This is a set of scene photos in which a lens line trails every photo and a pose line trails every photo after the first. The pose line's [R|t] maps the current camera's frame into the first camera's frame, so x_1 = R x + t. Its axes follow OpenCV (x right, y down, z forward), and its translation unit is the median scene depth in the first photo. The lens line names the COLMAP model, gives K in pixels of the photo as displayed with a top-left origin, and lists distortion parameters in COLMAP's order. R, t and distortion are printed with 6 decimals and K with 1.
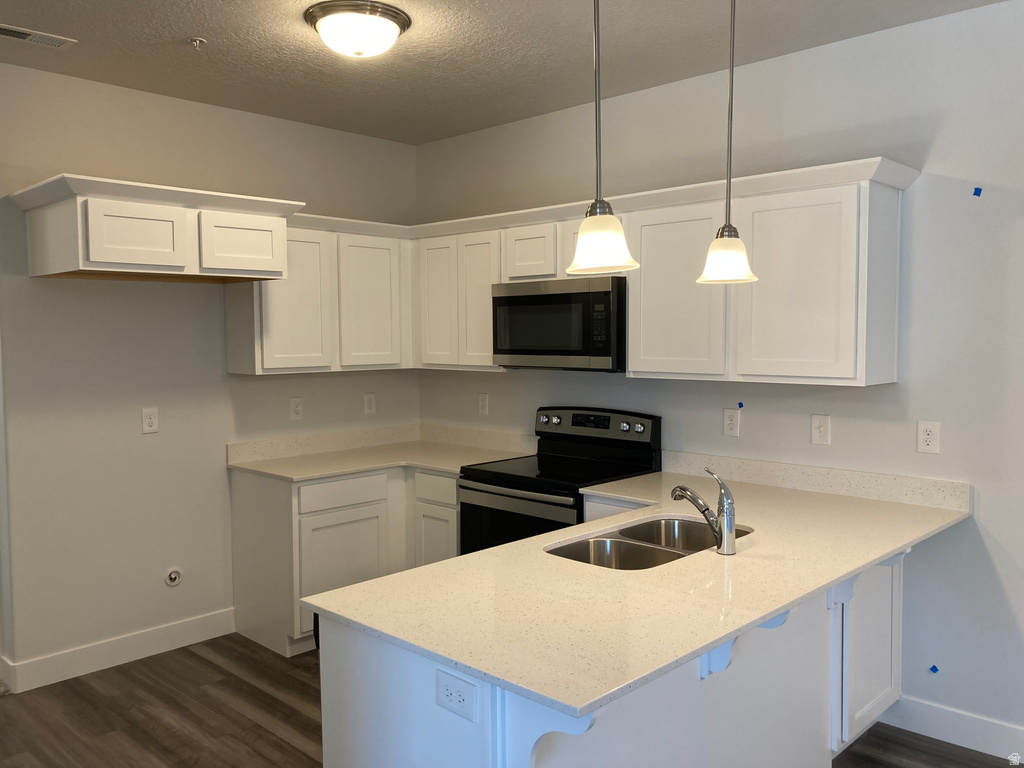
lens RADIAL K [[838.0, 0, 512.0], [0, 838.0, 384.0], [0, 0, 1]] dist [0.109342, -0.229772]
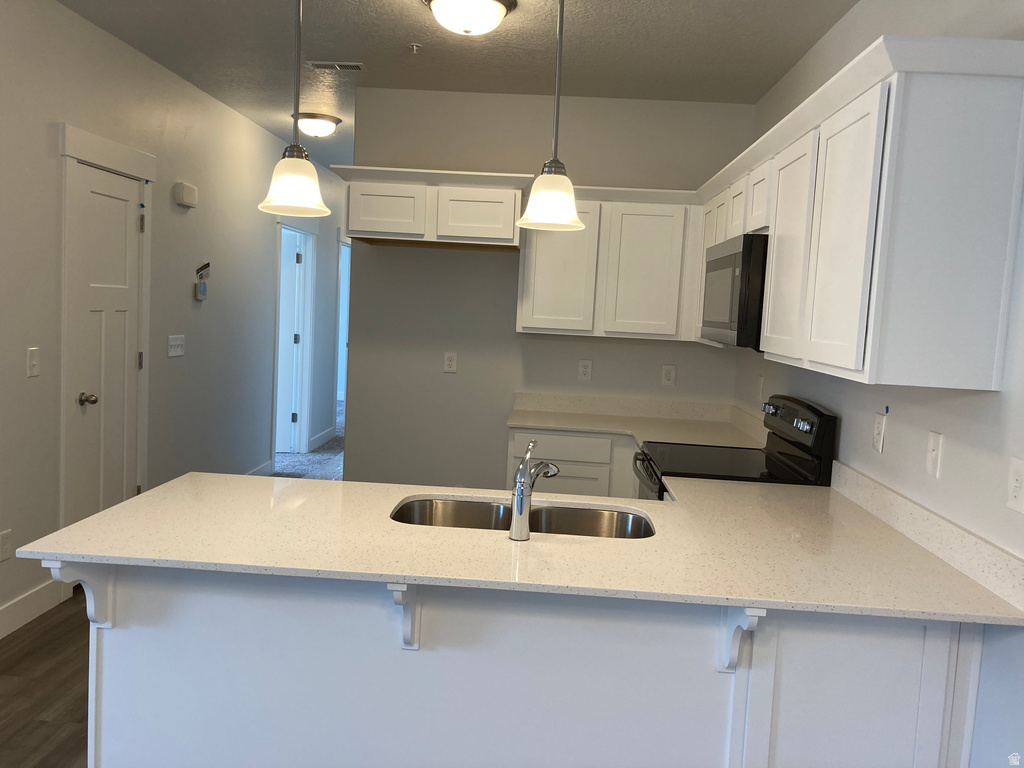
lens RADIAL K [[838.0, 0, 512.0], [0, 838.0, 384.0], [0, 0, 1]] dist [0.109342, -0.229772]
pose [[0.648794, 0.109877, -0.752990, 0.546273], [-0.102057, 0.993145, 0.056985, -0.004628], [0.754089, 0.039876, 0.655560, 0.258716]]
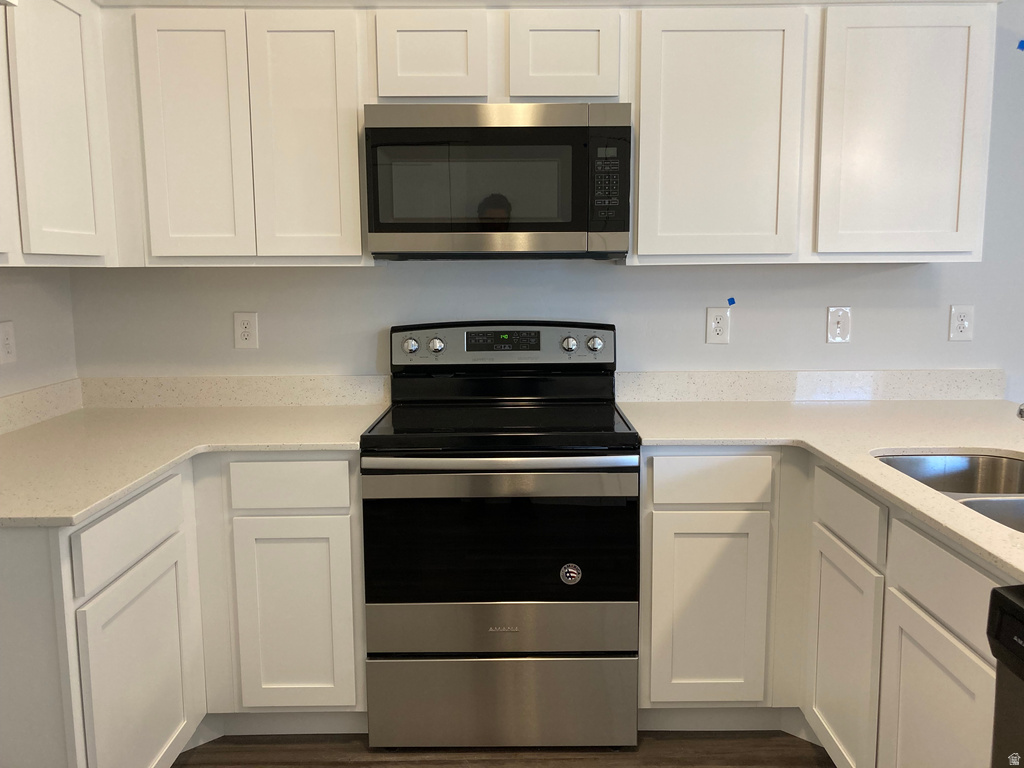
lens RADIAL K [[838.0, 0, 512.0], [0, 838.0, 384.0], [0, 0, 1]] dist [0.109342, -0.229772]
pose [[0.715191, -0.094114, 0.692564, -0.364886], [0.045674, 0.995068, 0.088055, 0.020657], [-0.697435, -0.031344, 0.715962, 0.533986]]
